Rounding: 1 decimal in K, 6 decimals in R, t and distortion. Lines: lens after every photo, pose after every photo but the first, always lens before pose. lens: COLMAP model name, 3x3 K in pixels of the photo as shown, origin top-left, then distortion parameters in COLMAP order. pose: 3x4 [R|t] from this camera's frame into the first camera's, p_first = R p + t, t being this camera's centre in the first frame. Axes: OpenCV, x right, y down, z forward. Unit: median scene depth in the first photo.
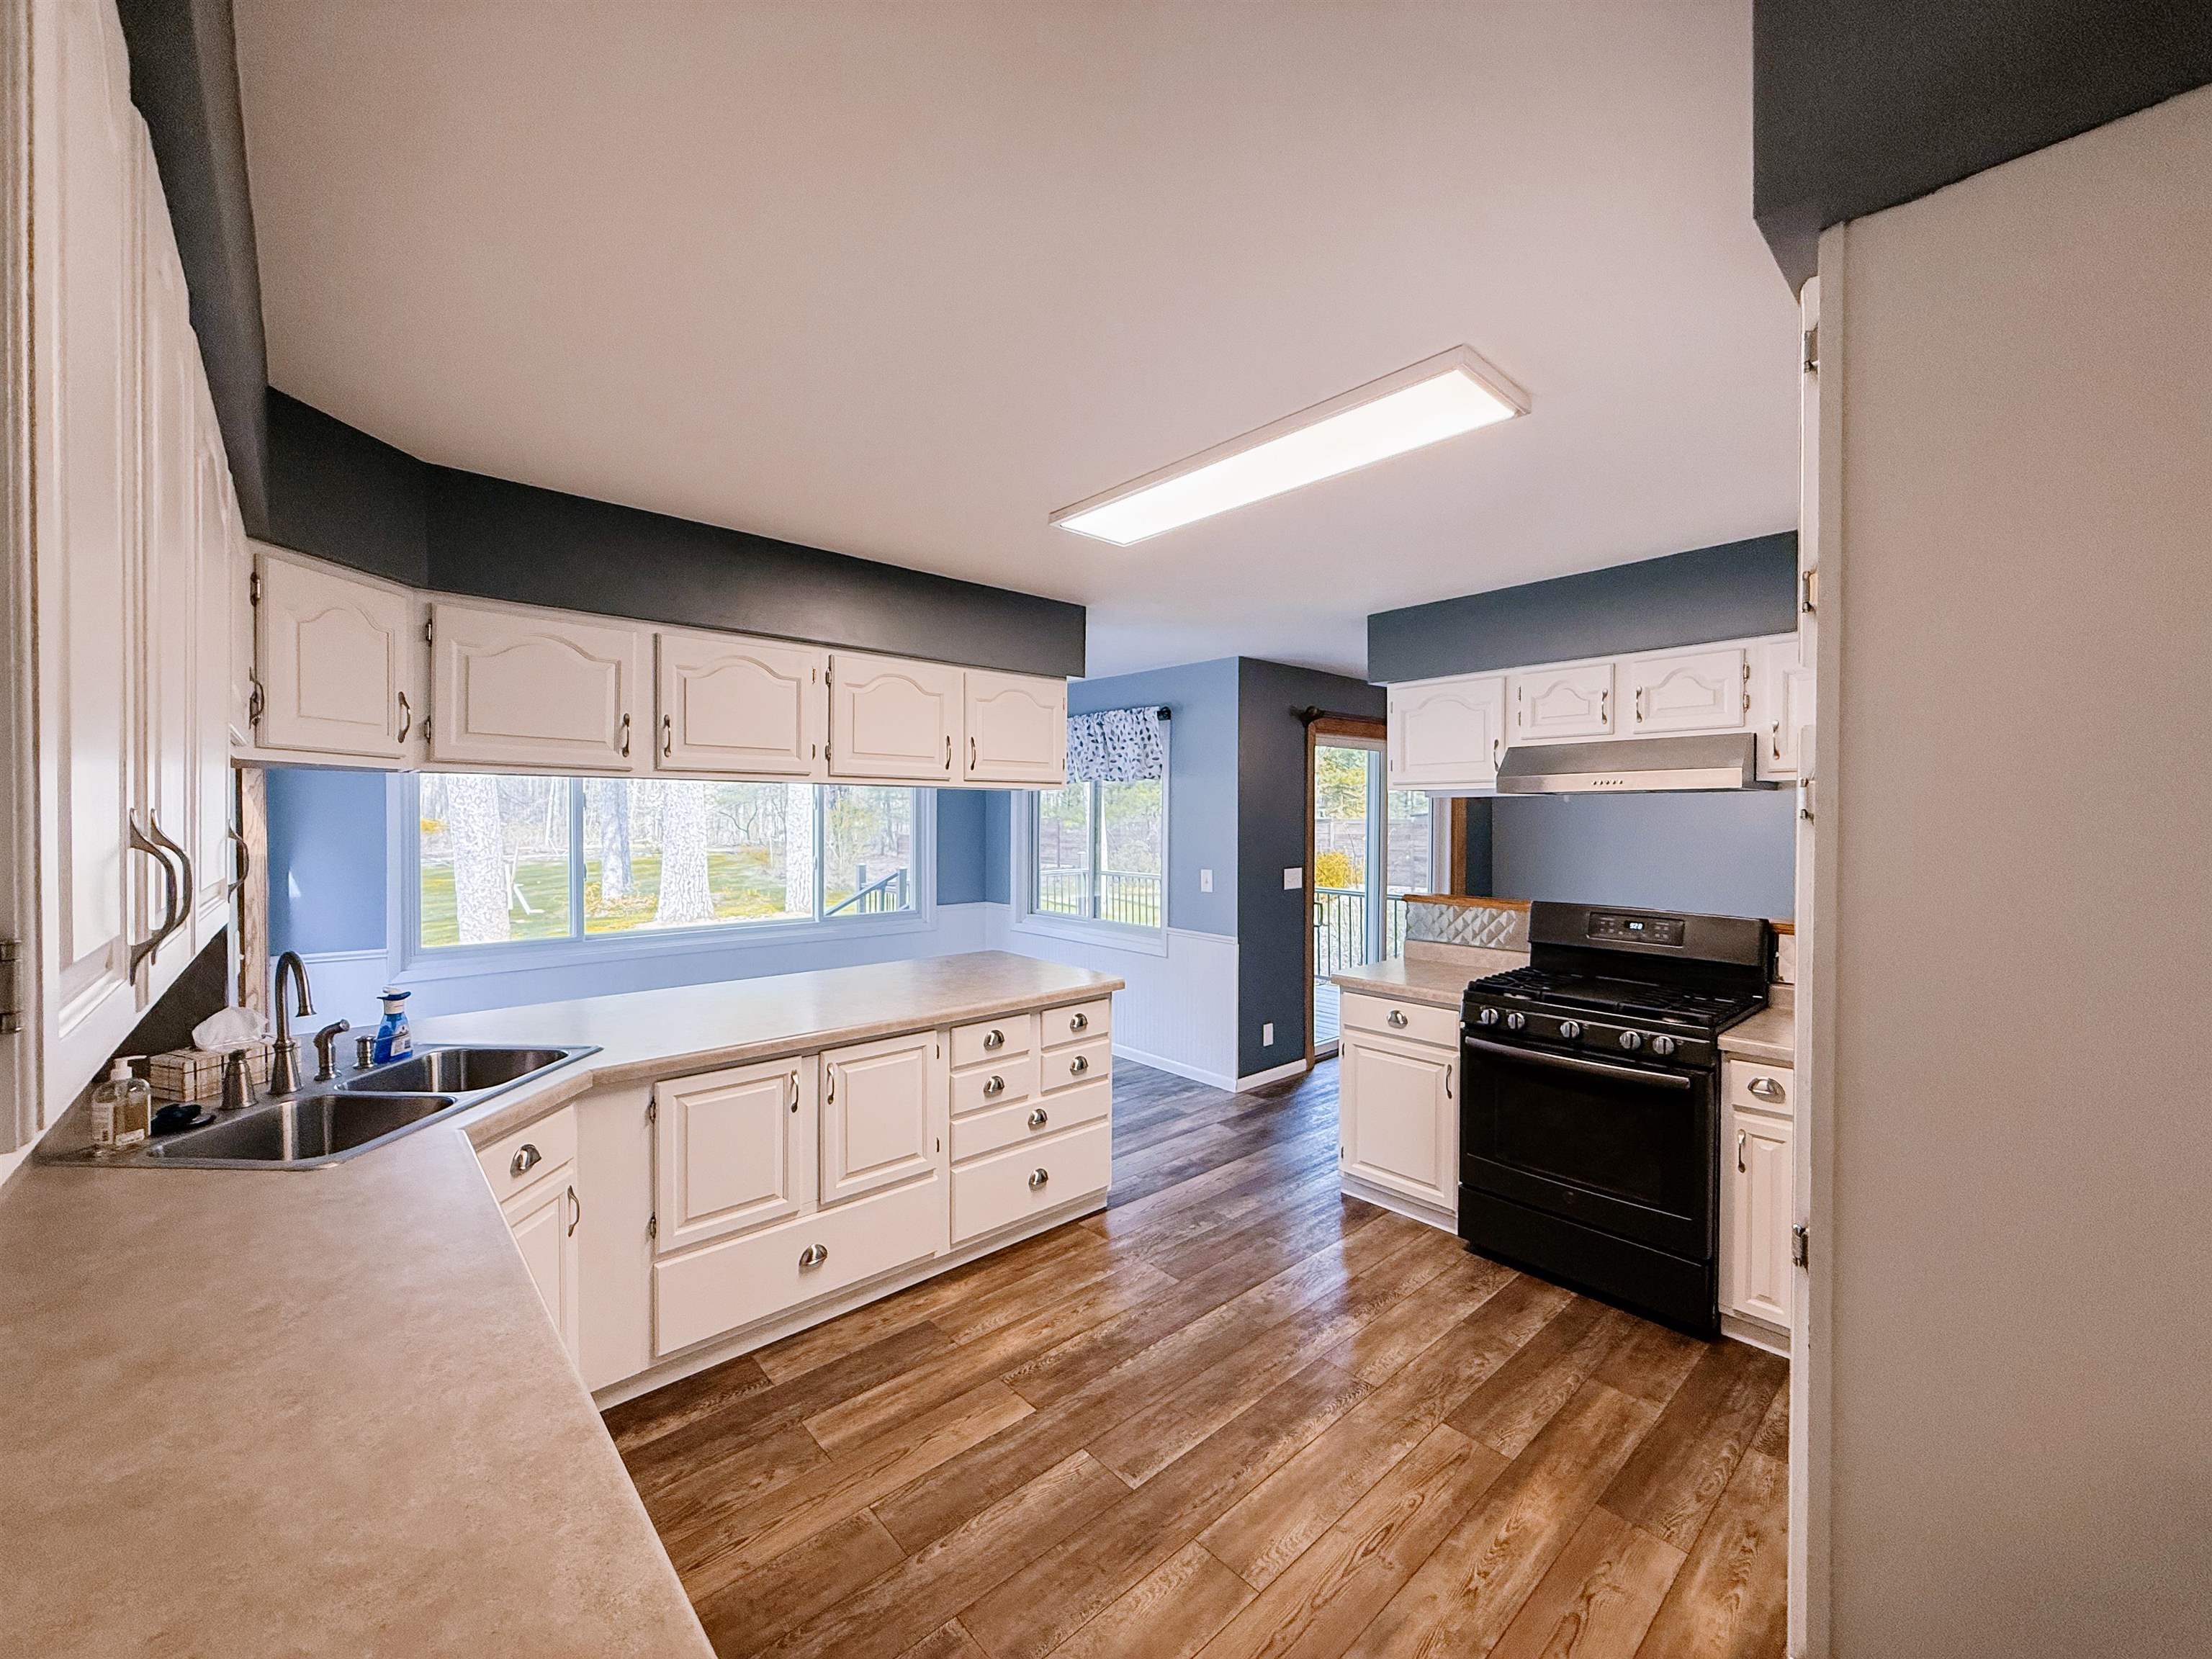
lens RADIAL K [[882.2, 0, 1098.9], [0, 882.2, 820.5], [0, 0, 1]] dist [0.002306, 0.000151]
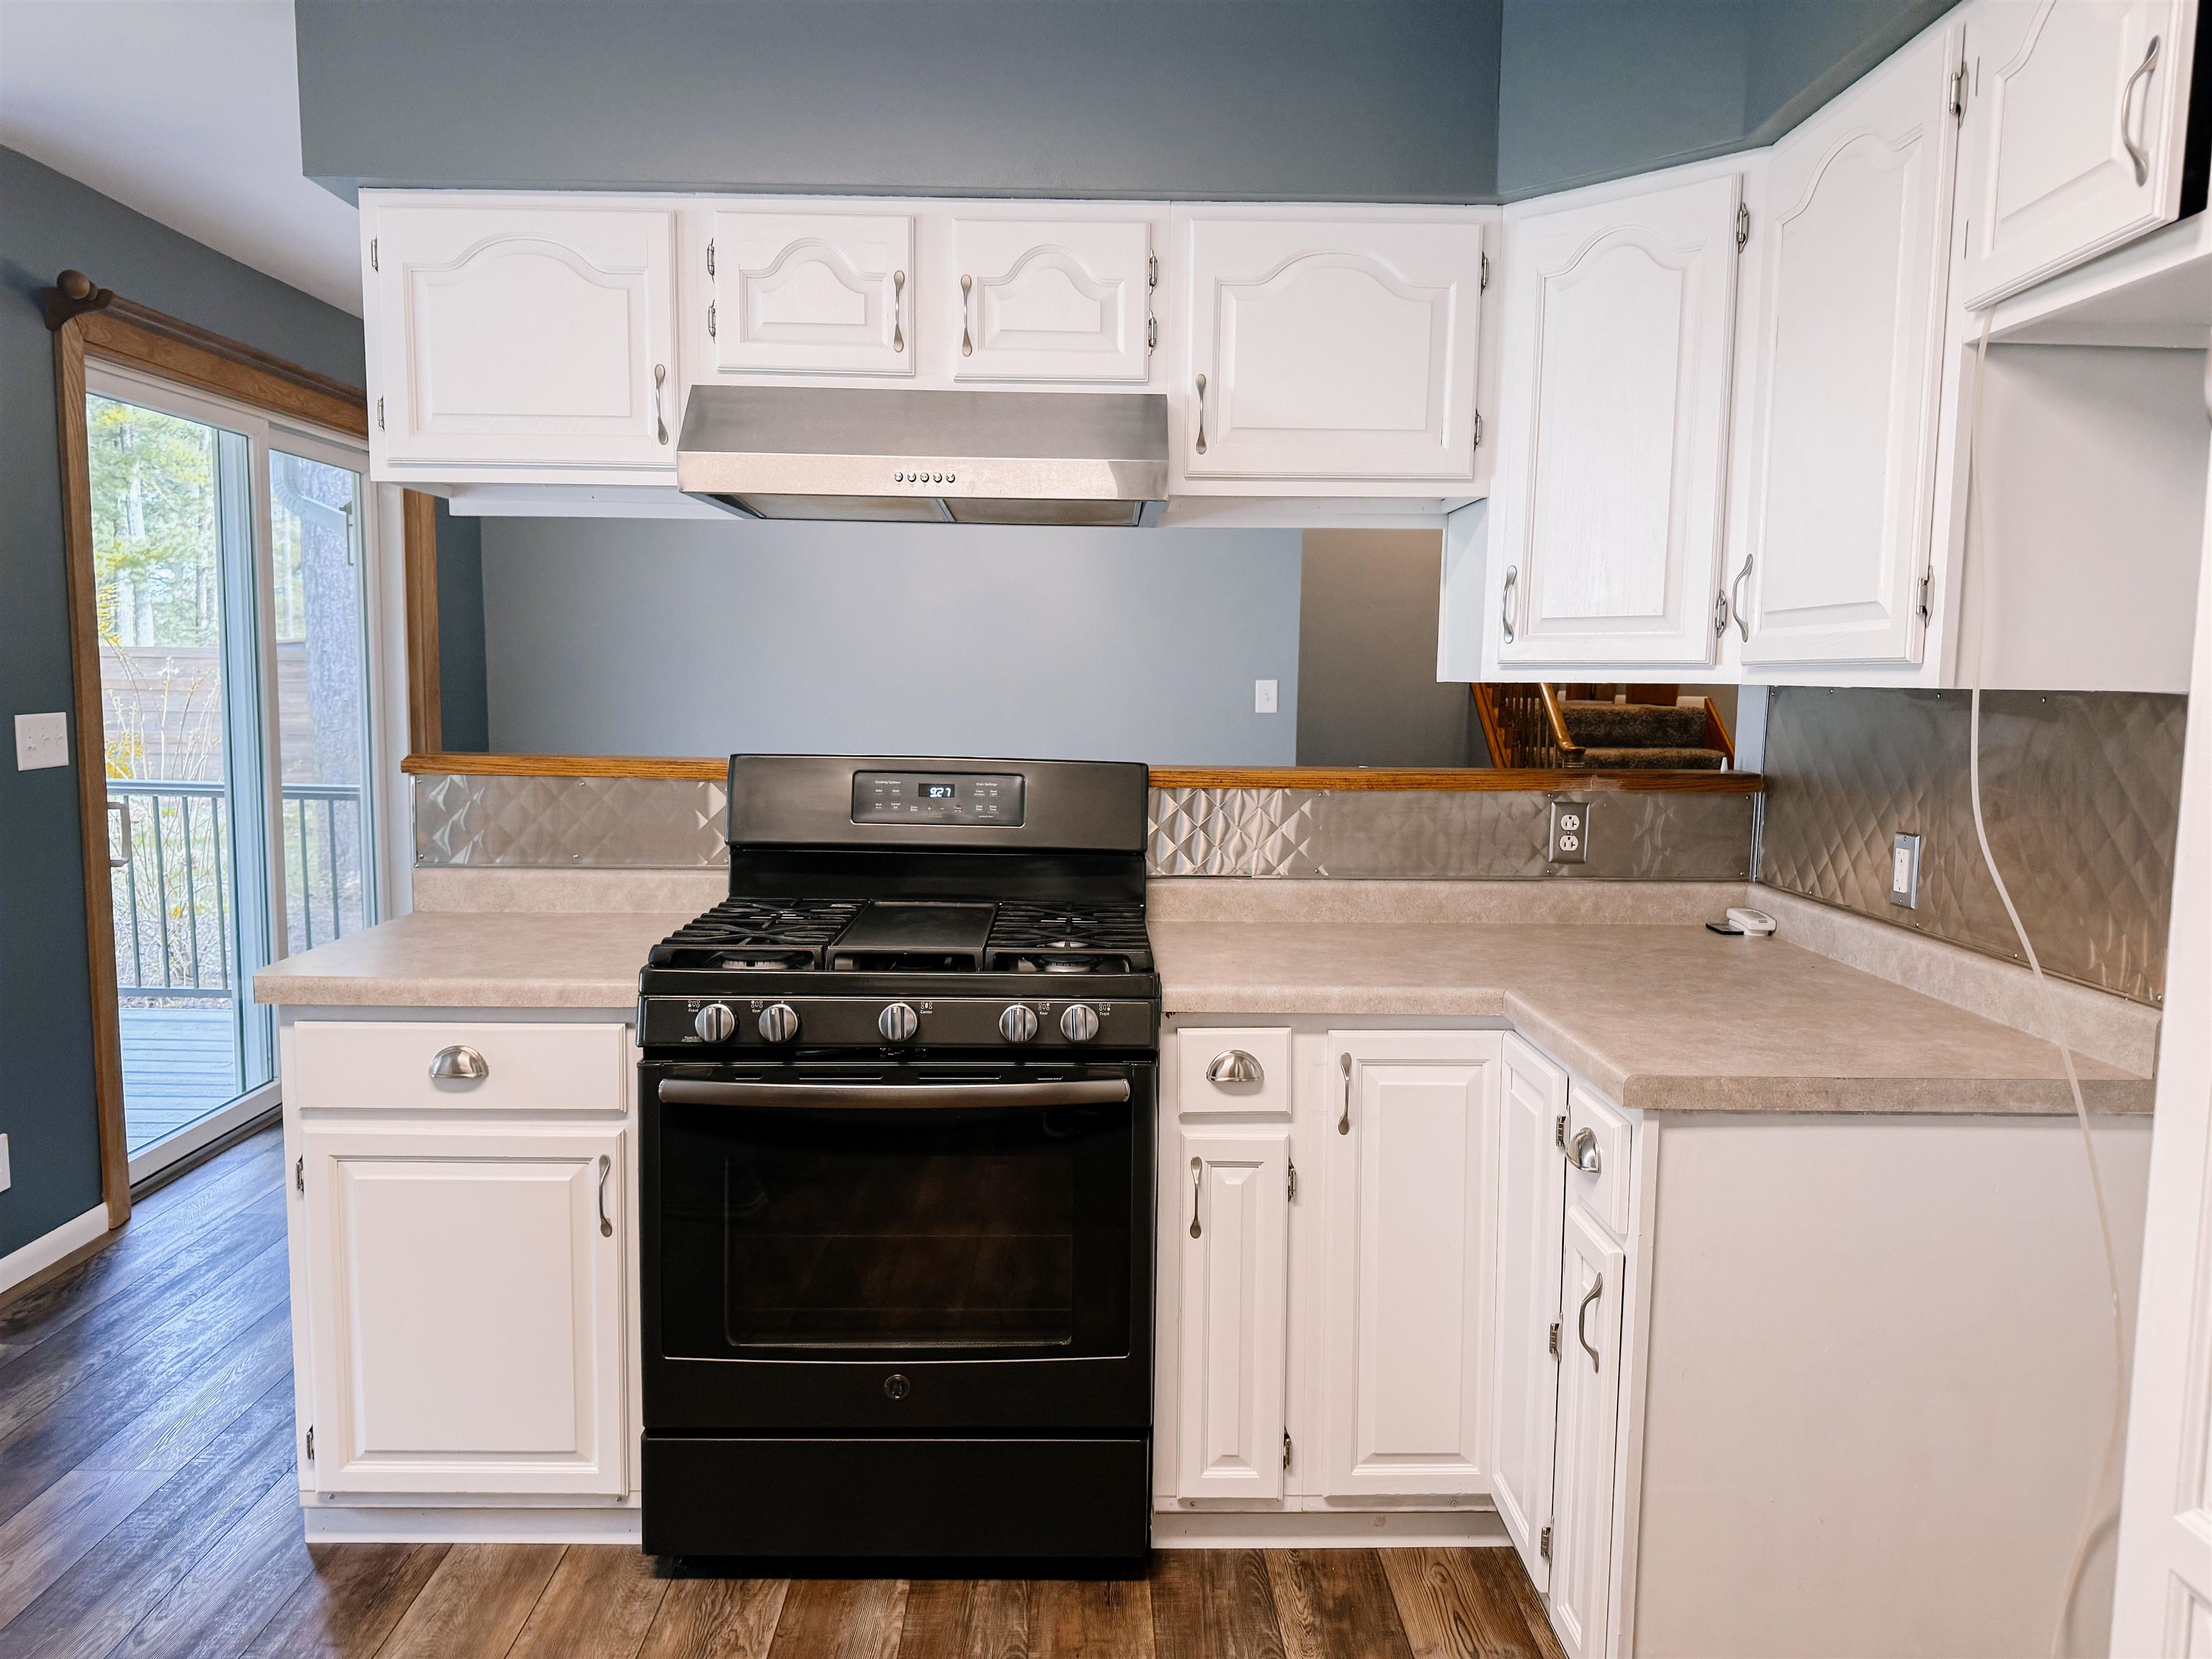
lens RADIAL K [[1544.5, 0, 1108.2], [0, 1544.5, 844.0], [0, 0, 1]] dist [0.030176, -0.018751]
pose [[0.650381, -0.072288, 0.756160, 0.017981], [-0.010439, 0.994517, 0.104054, 0.055894], [-0.759536, -0.075568, 0.646061, 0.356910]]
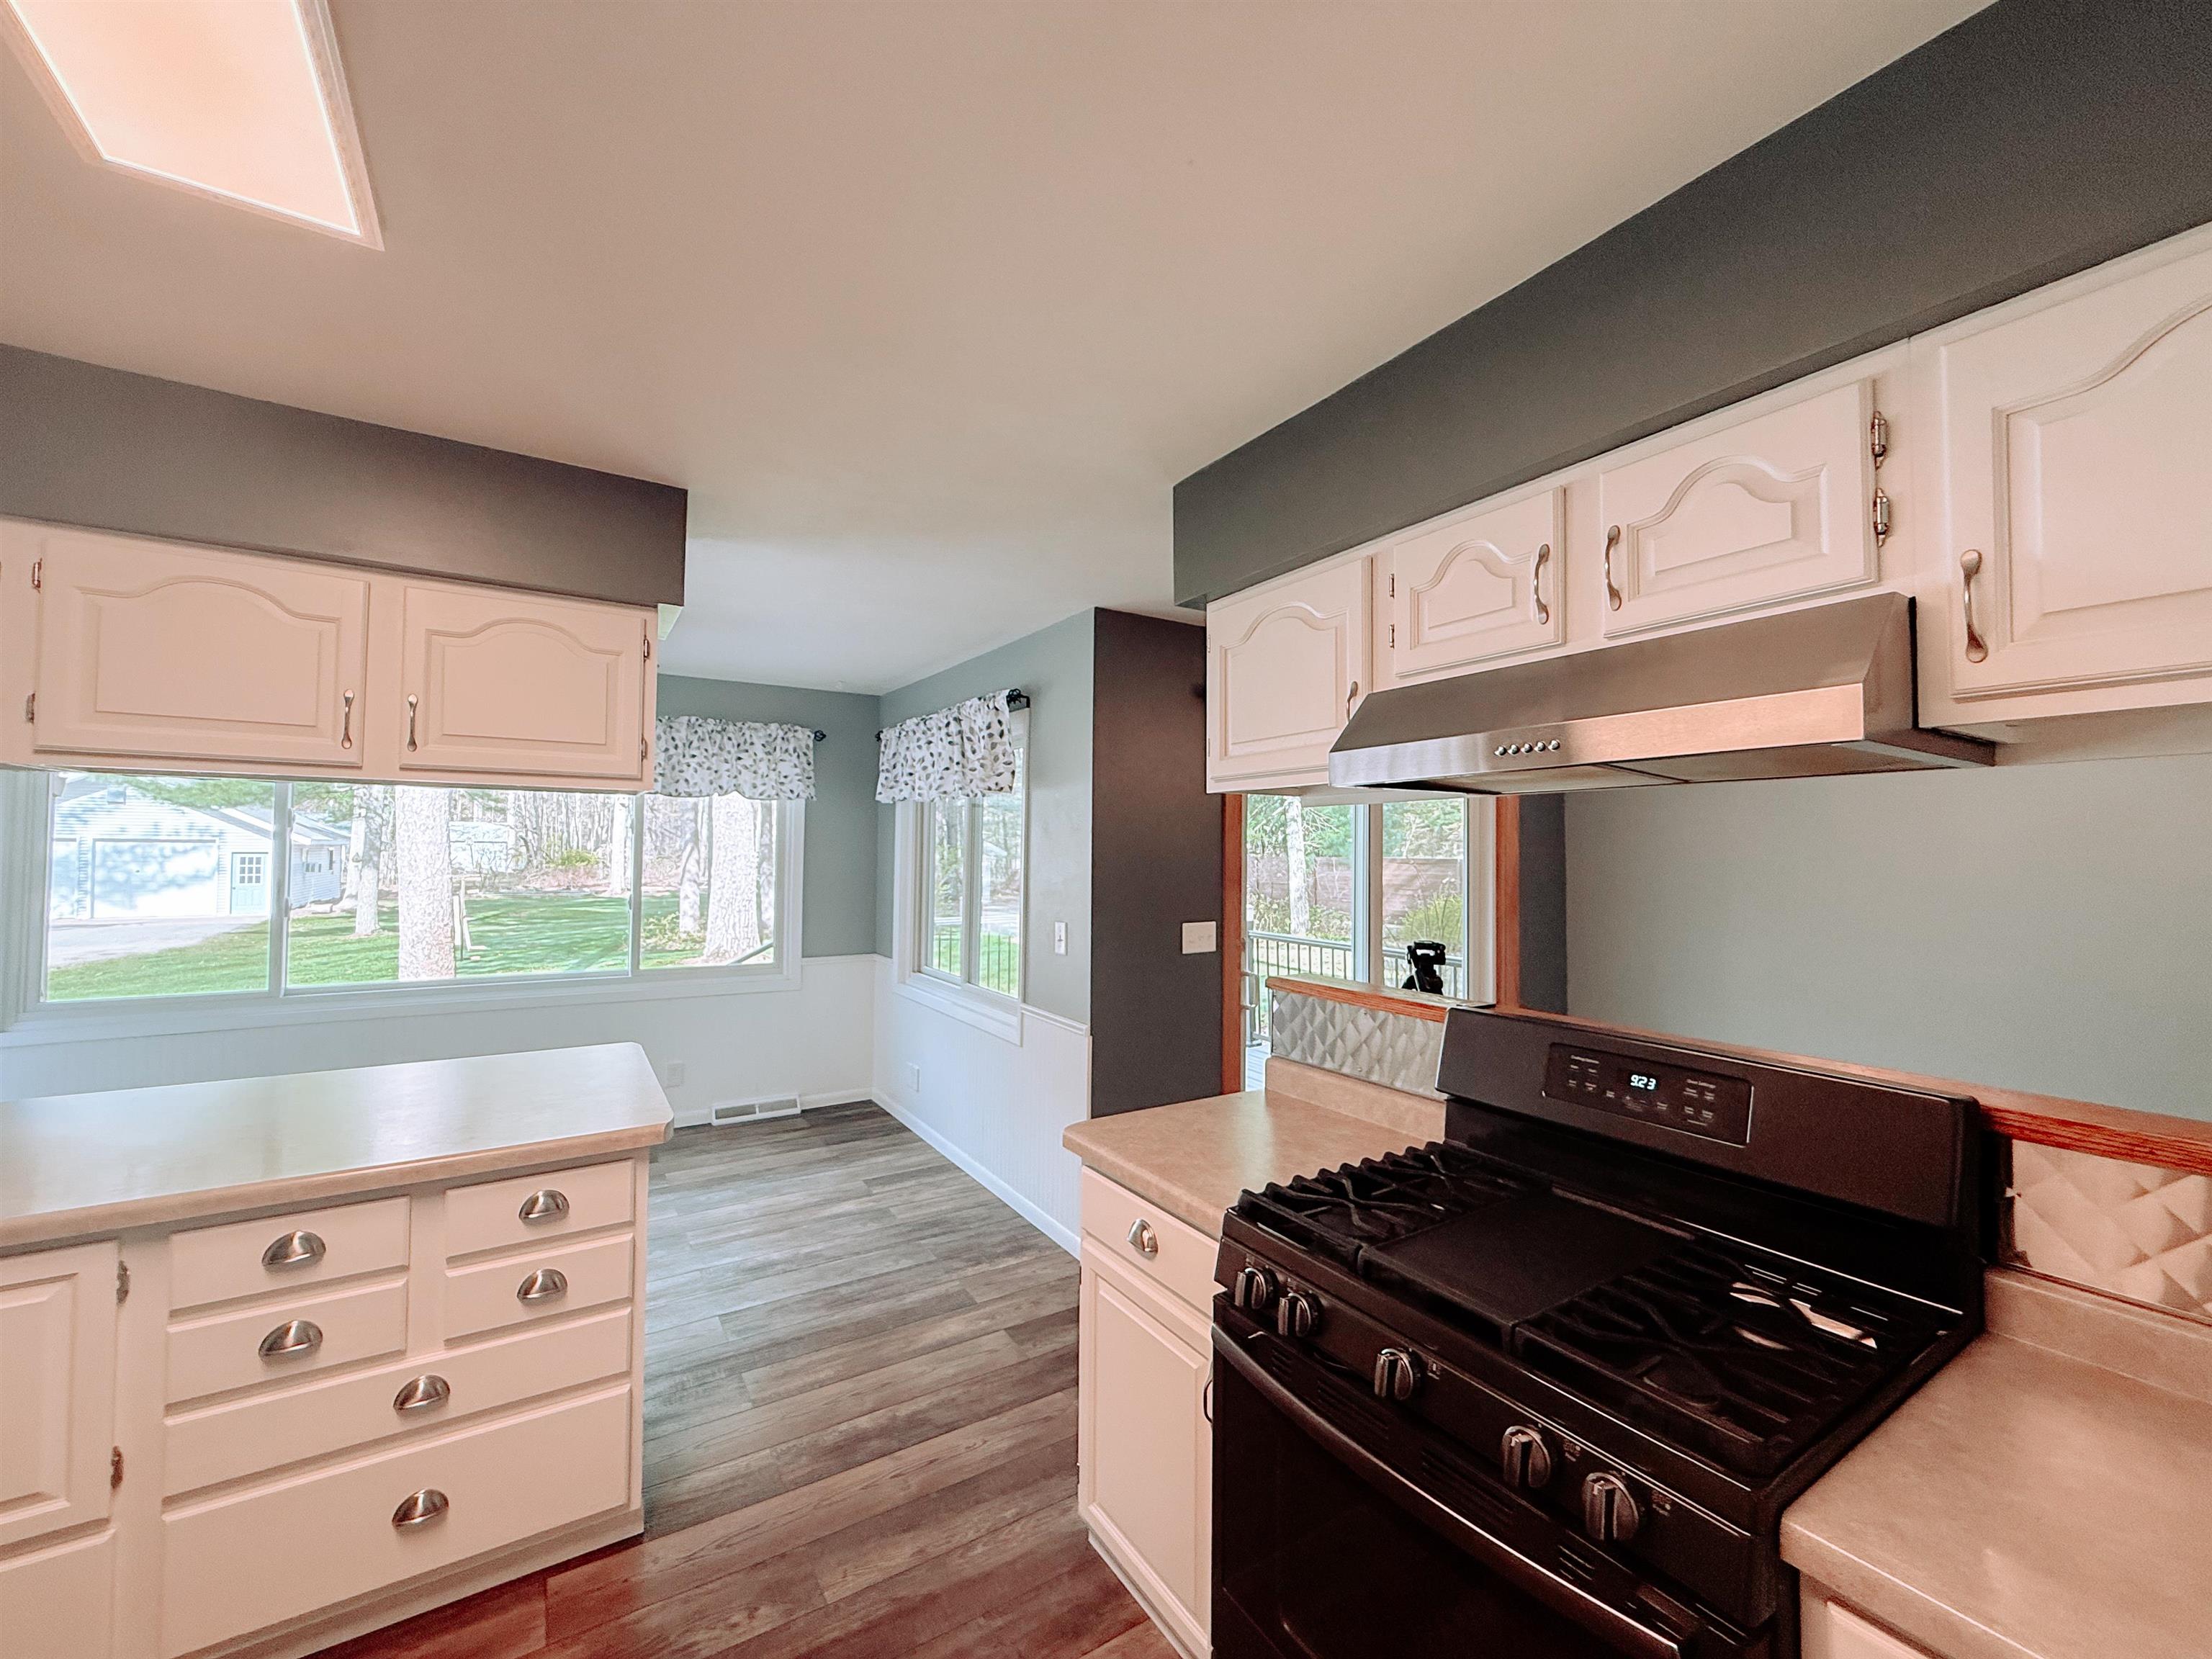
lens RADIAL K [[882.2, 0, 1099.5], [0, 882.2, 822.7], [0, 0, 1]] dist [0.002306, 0.000151]
pose [[0.986825, 0.002487, -0.161775, 0.396516], [-0.009478, 0.999053, -0.042455, 0.011499], [0.161516, 0.043429, 0.985914, 0.495987]]
